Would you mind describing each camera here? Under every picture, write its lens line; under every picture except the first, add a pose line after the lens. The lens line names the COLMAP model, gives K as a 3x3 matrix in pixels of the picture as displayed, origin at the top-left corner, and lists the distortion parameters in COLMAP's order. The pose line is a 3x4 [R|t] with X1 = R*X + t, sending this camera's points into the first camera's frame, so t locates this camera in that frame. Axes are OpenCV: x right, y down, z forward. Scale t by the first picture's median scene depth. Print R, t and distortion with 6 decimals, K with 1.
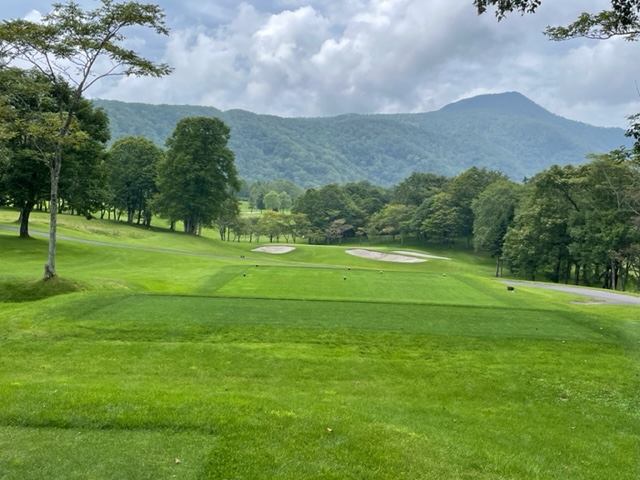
lens RADIAL K [[813.8, 0, 333.3], [0, 813.8, 244.7], [0, 0, 1]] dist [0.128458, 0.000000]
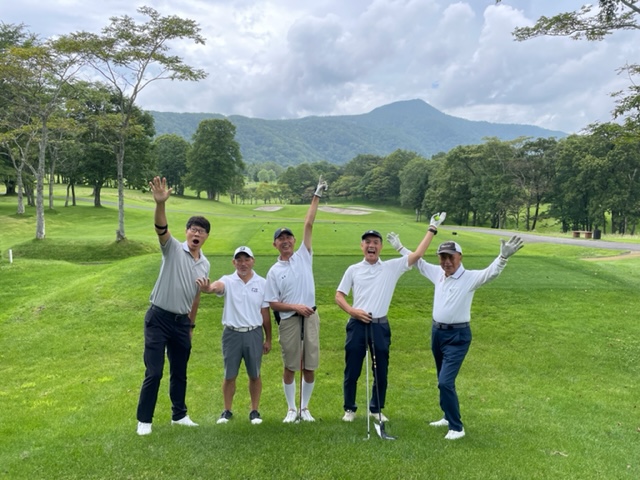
lens RADIAL K [[480.8, 0, 311.1], [0, 480.8, 234.5], [0, 0, 1]] dist [0.081578, -0.017959]
pose [[0.997853, -0.036275, 0.054534, -0.050494], [0.032385, 0.996979, 0.070598, -0.007378], [-0.056930, -0.068680, 0.996013, 0.130559]]
